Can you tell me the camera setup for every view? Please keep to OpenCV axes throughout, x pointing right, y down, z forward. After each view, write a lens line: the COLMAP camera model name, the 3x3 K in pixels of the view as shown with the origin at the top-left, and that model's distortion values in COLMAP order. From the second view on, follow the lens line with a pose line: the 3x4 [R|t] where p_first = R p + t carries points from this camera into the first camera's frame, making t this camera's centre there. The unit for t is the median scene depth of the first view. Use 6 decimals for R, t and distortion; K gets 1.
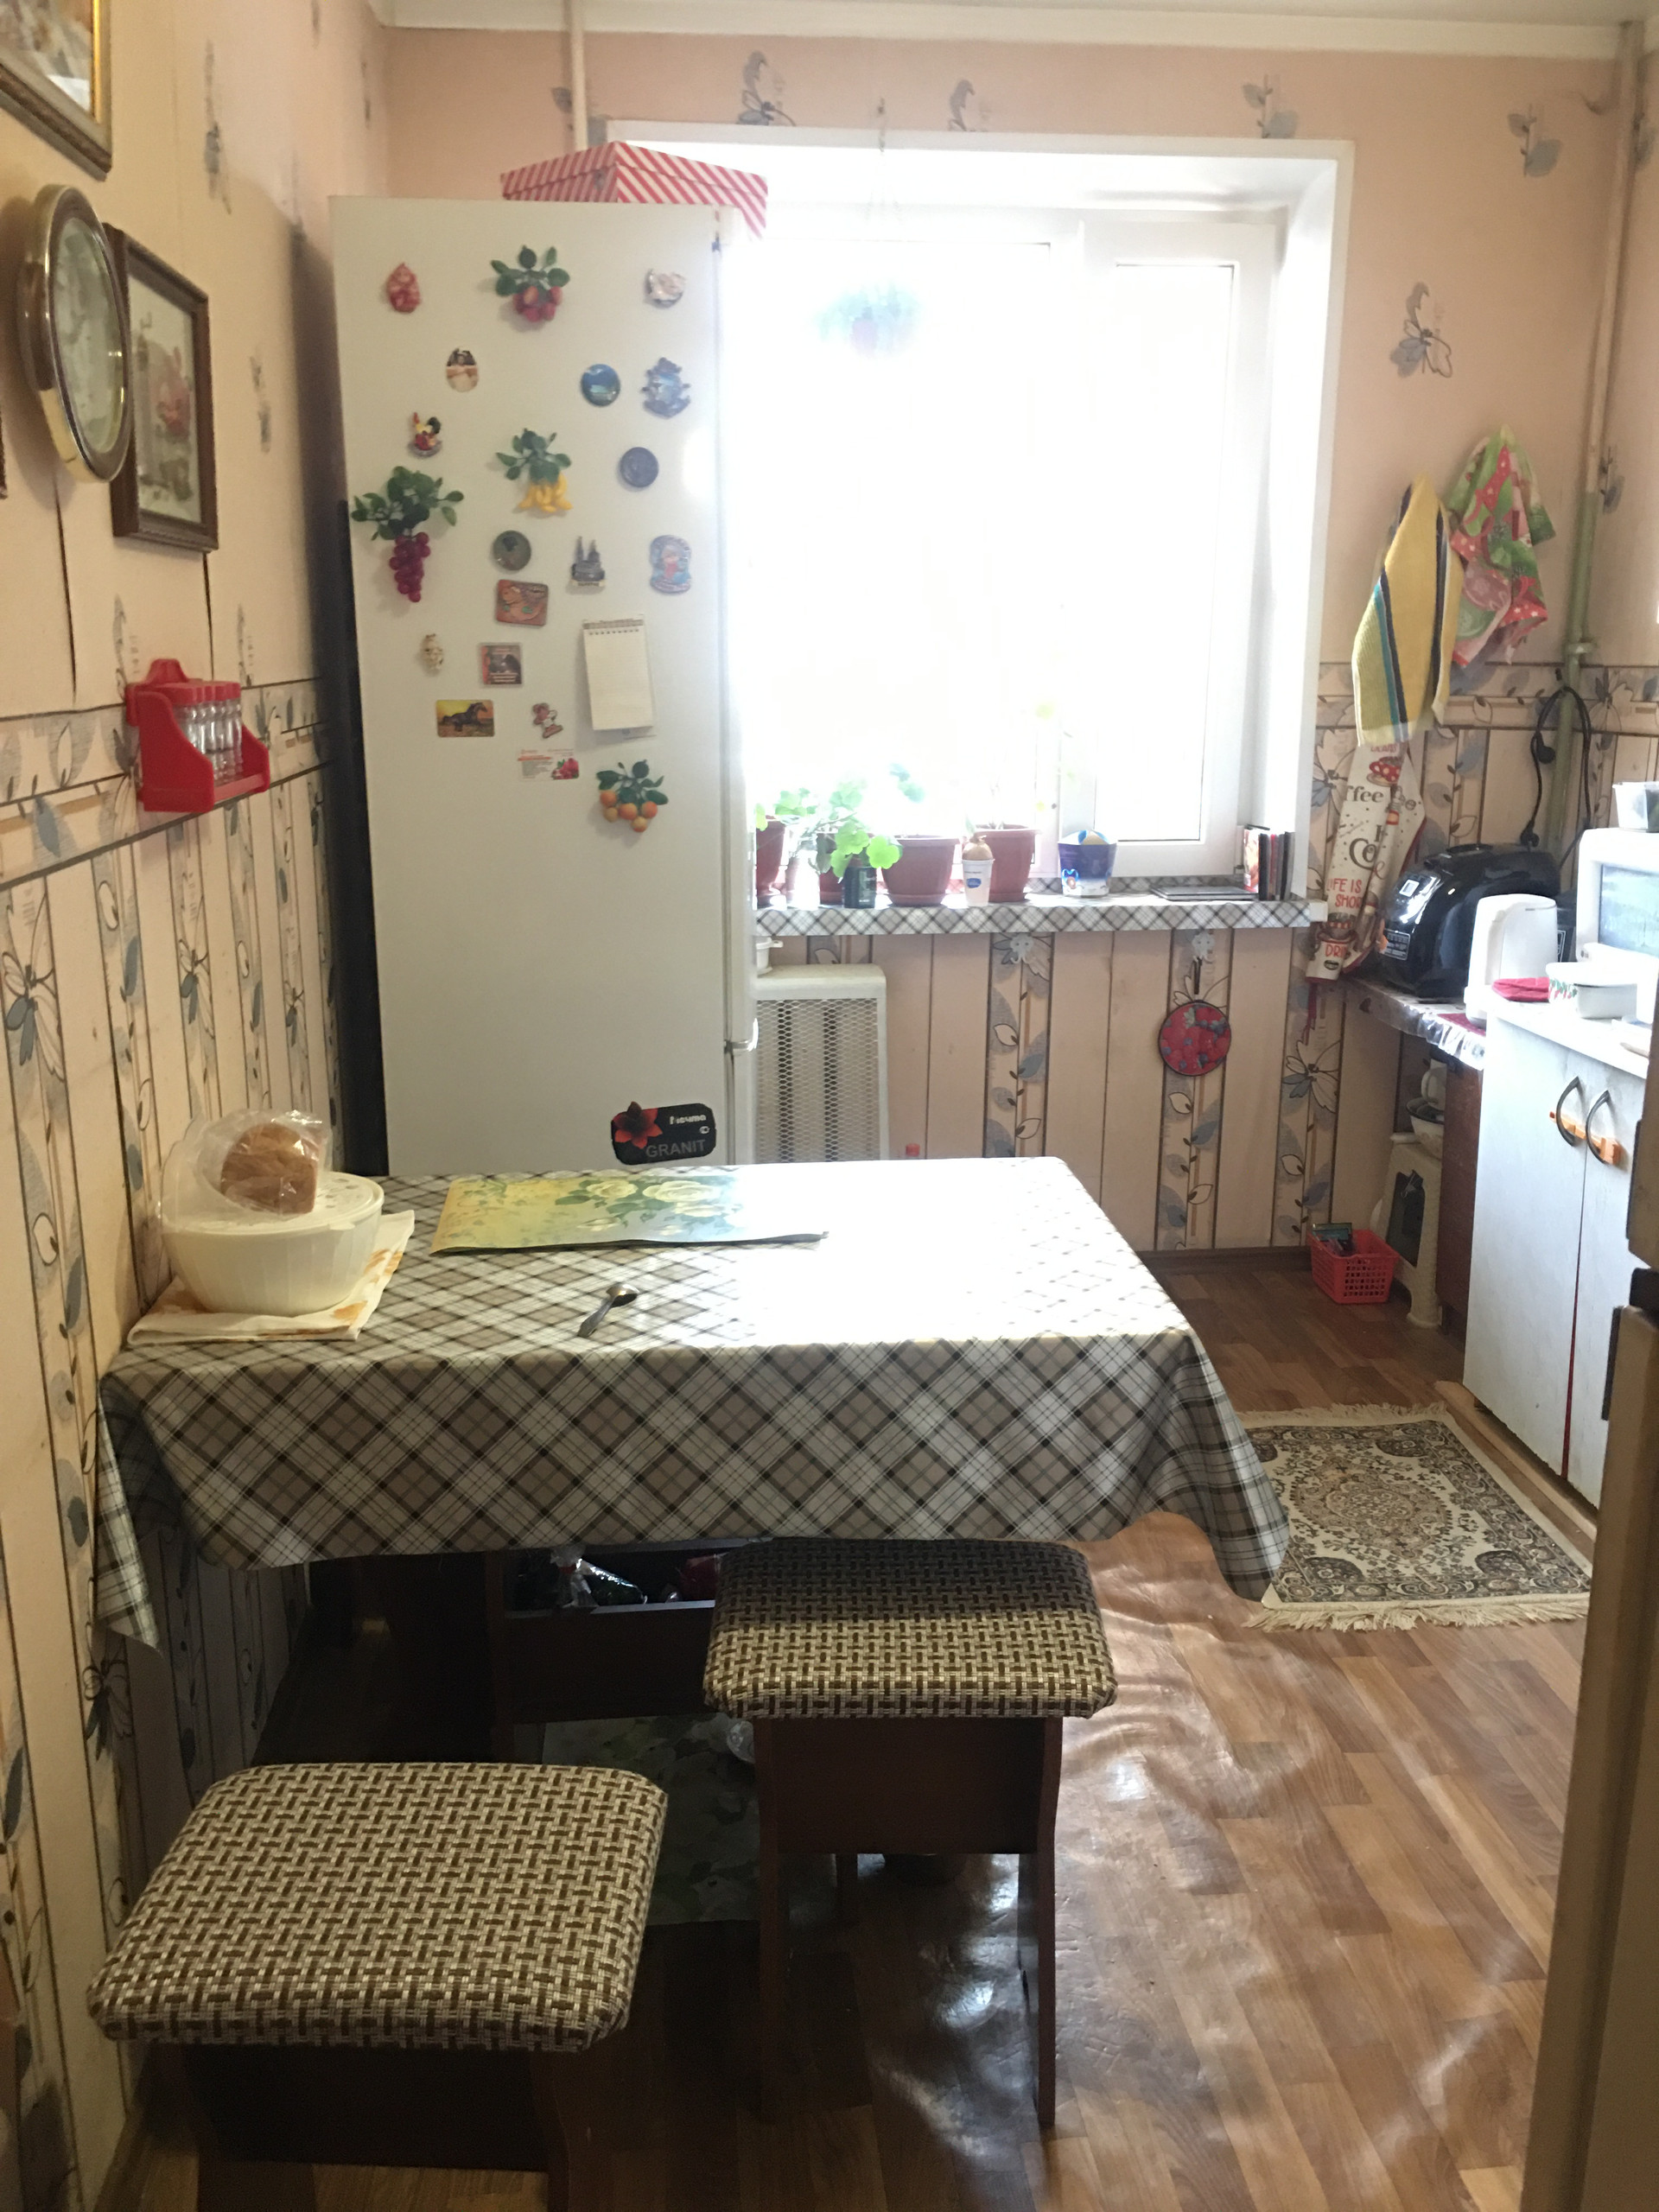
lens RADIAL K [[1889.6, 0, 840.7], [0, 1889.6, 1105.0], [0, 0, 1]] dist [0.078351, -0.095041]
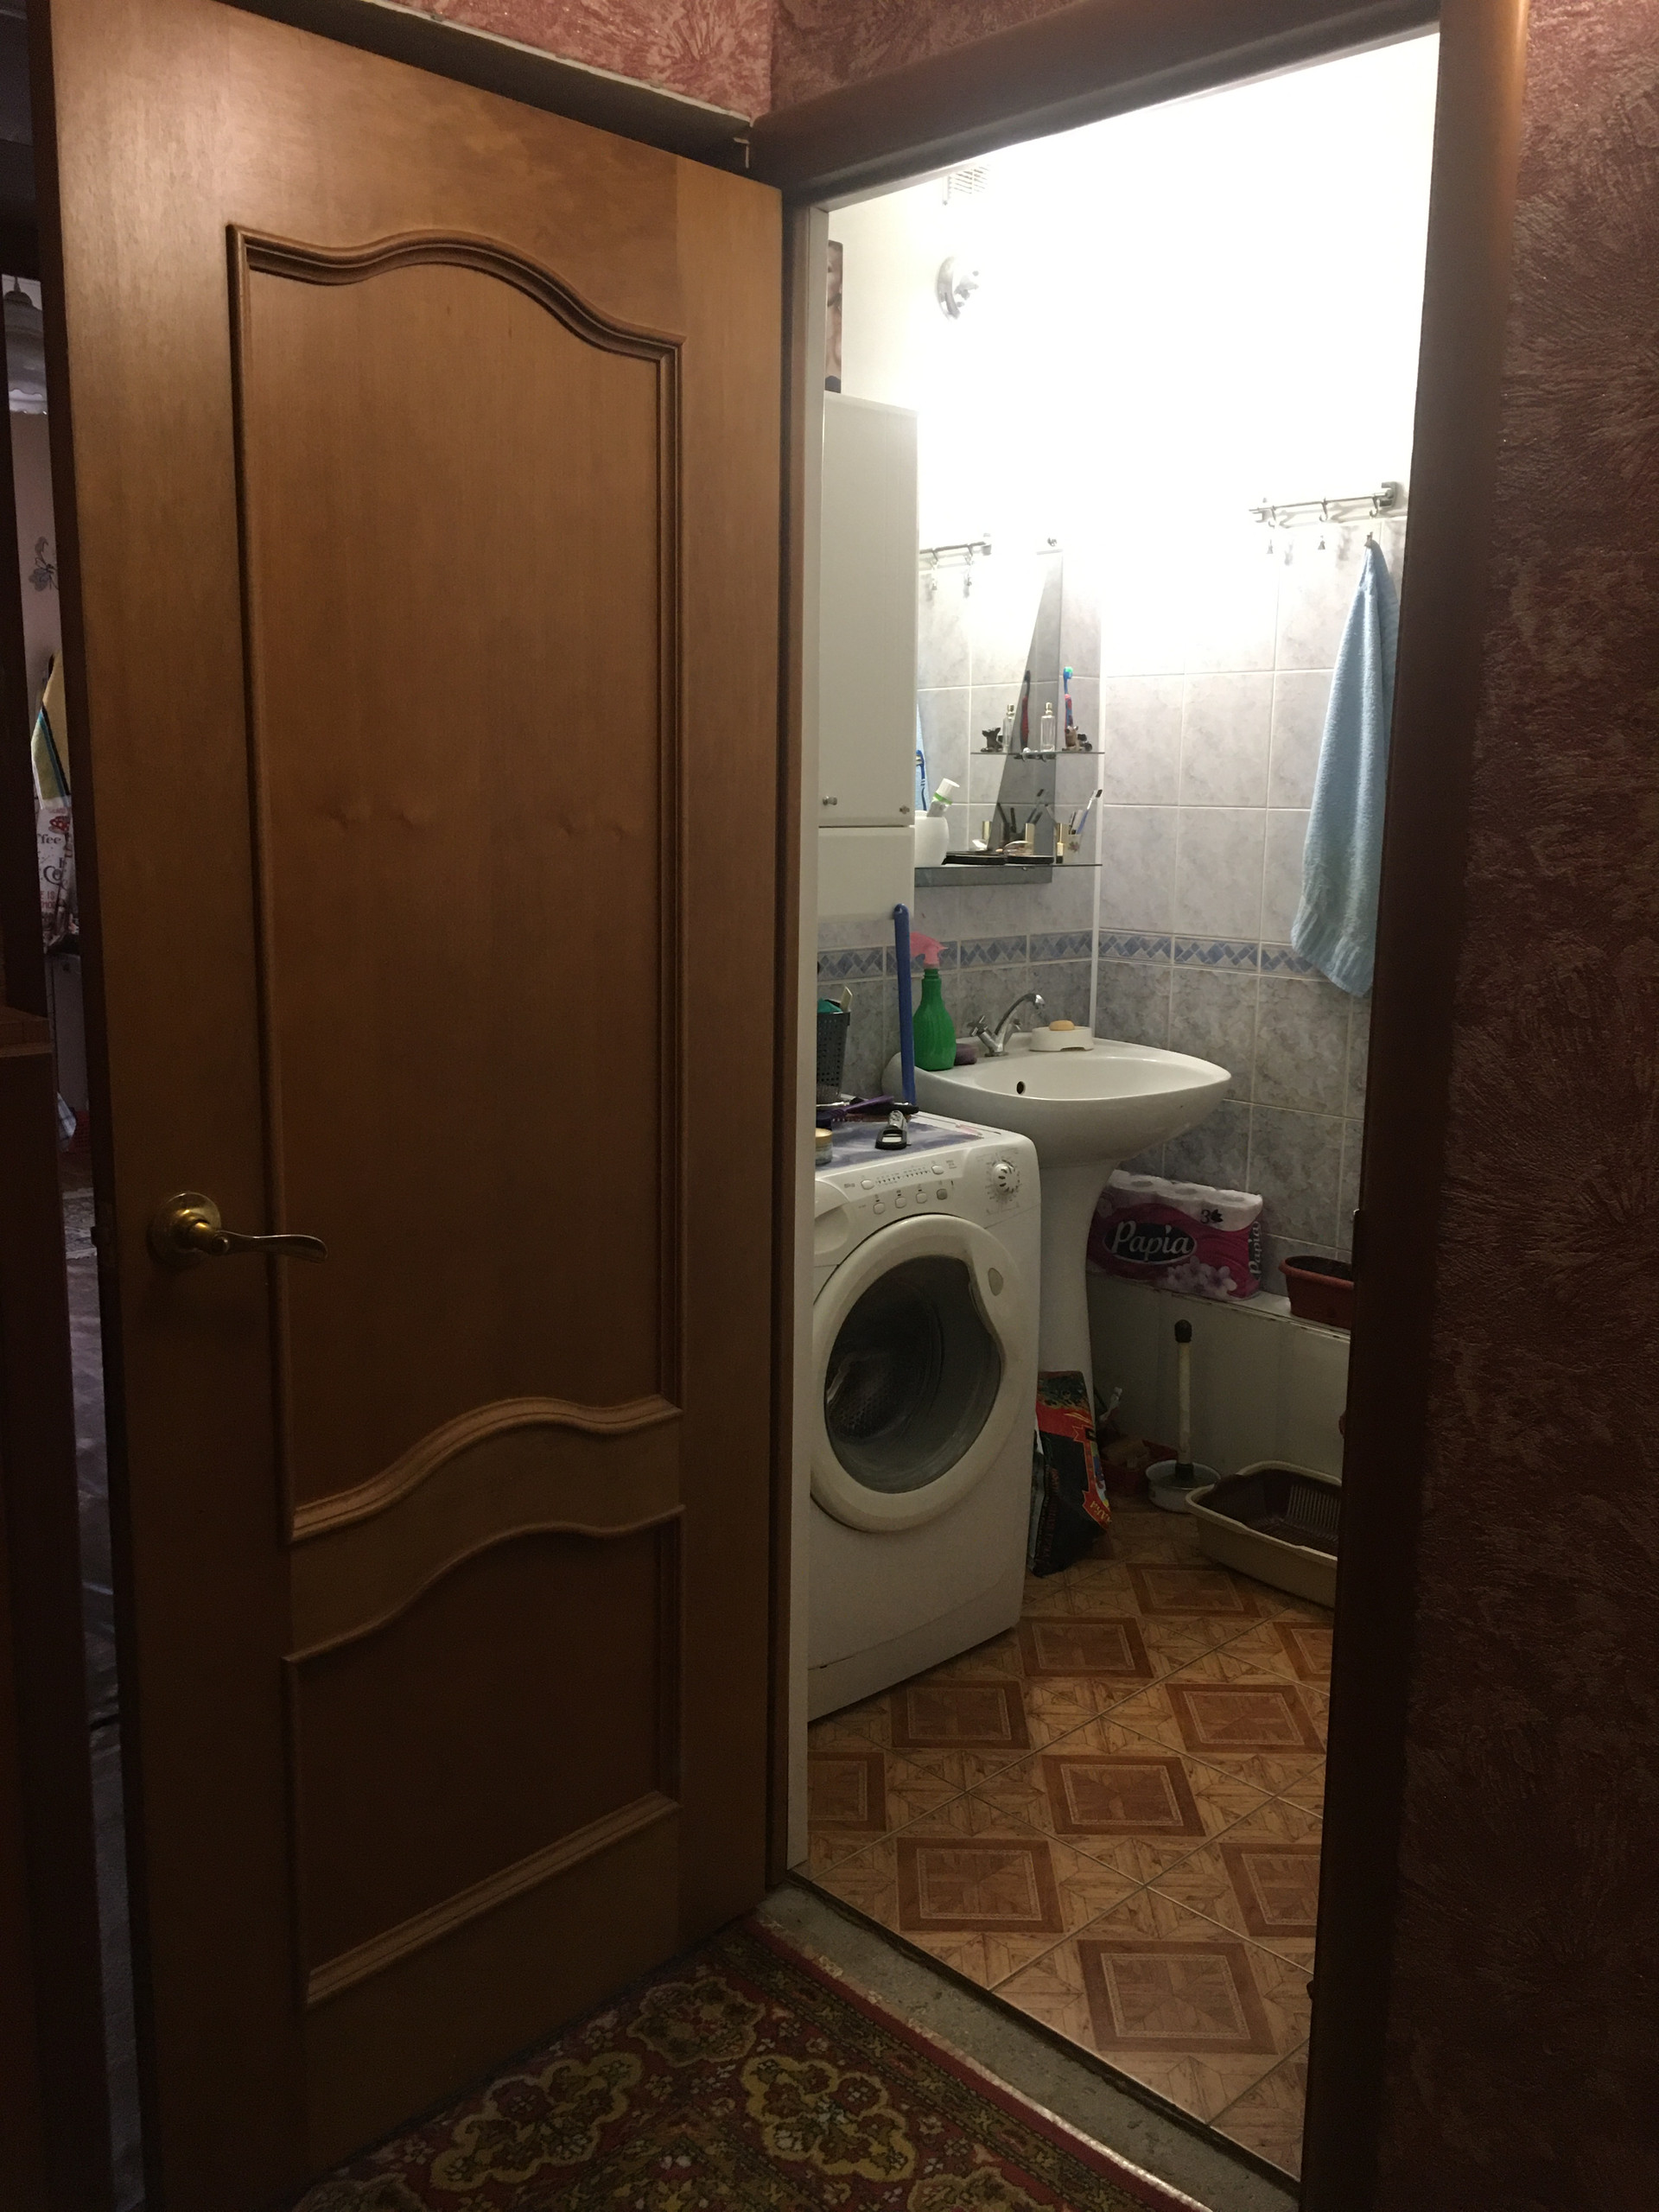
lens RADIAL K [[1889.6, 0, 829.2], [0, 1889.6, 1101.1], [0, 0, 1]] dist [0.078351, -0.095041]
pose [[0.781997, -0.098658, 0.615424, -0.248979], [0.130469, 0.991429, -0.006848, 0.169904], [-0.609474, 0.085648, 0.788166, -0.729339]]
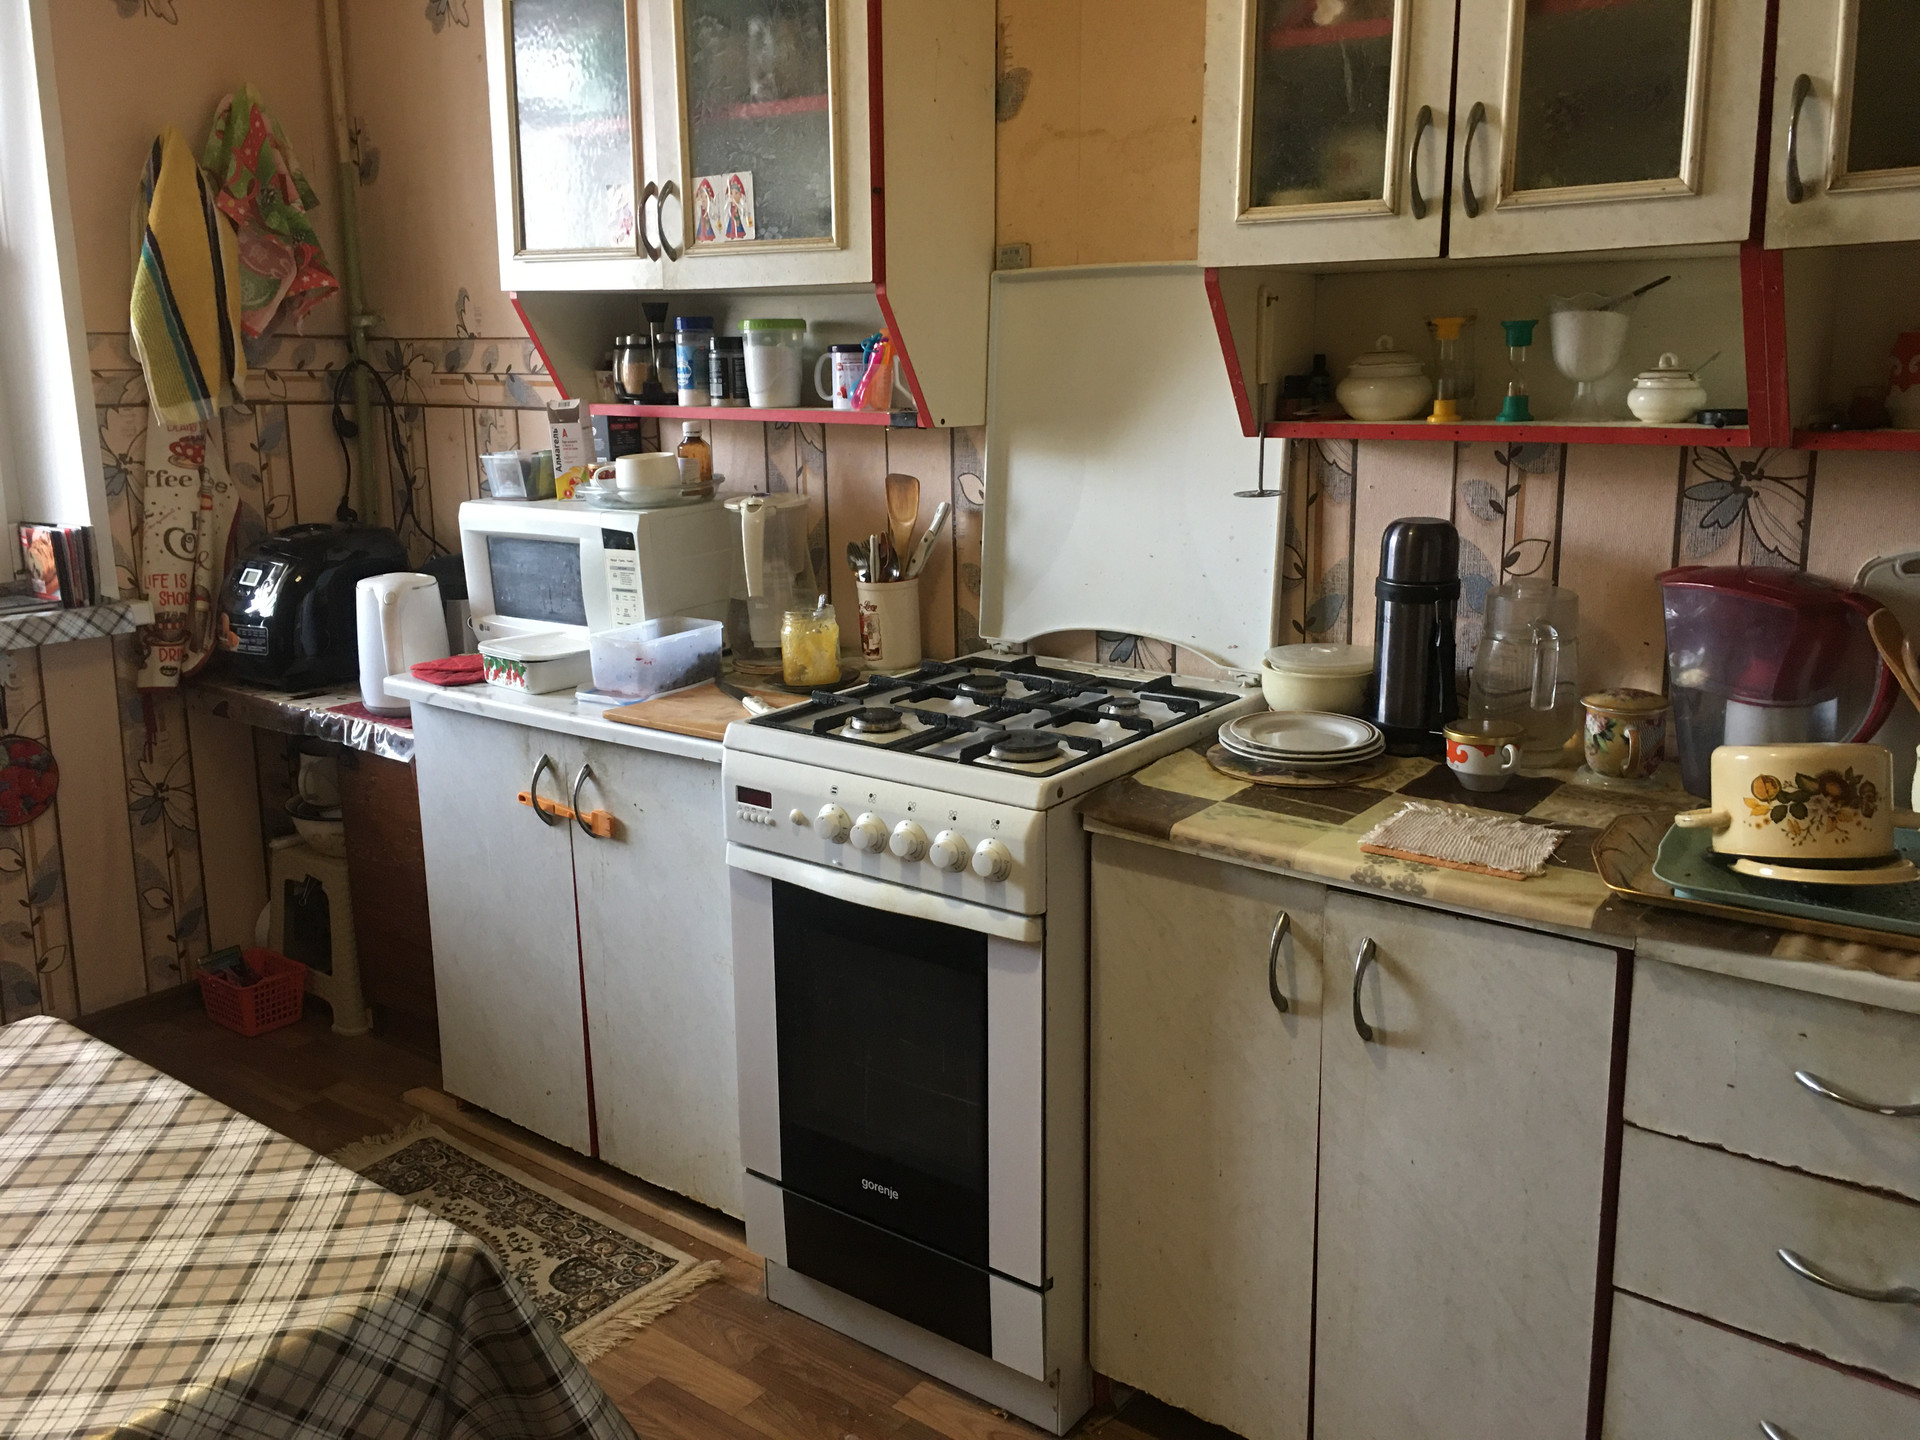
lens RADIAL K [[1640.2, 0, 968.6], [0, 1640.2, 712.5], [0, 0, 1]] dist [0.078351, -0.095041]
pose [[0.682414, -0.165031, 0.712093, -0.048060], [0.174868, 0.982751, 0.060178, -0.039319], [-0.709741, 0.083456, 0.699502, 0.209423]]
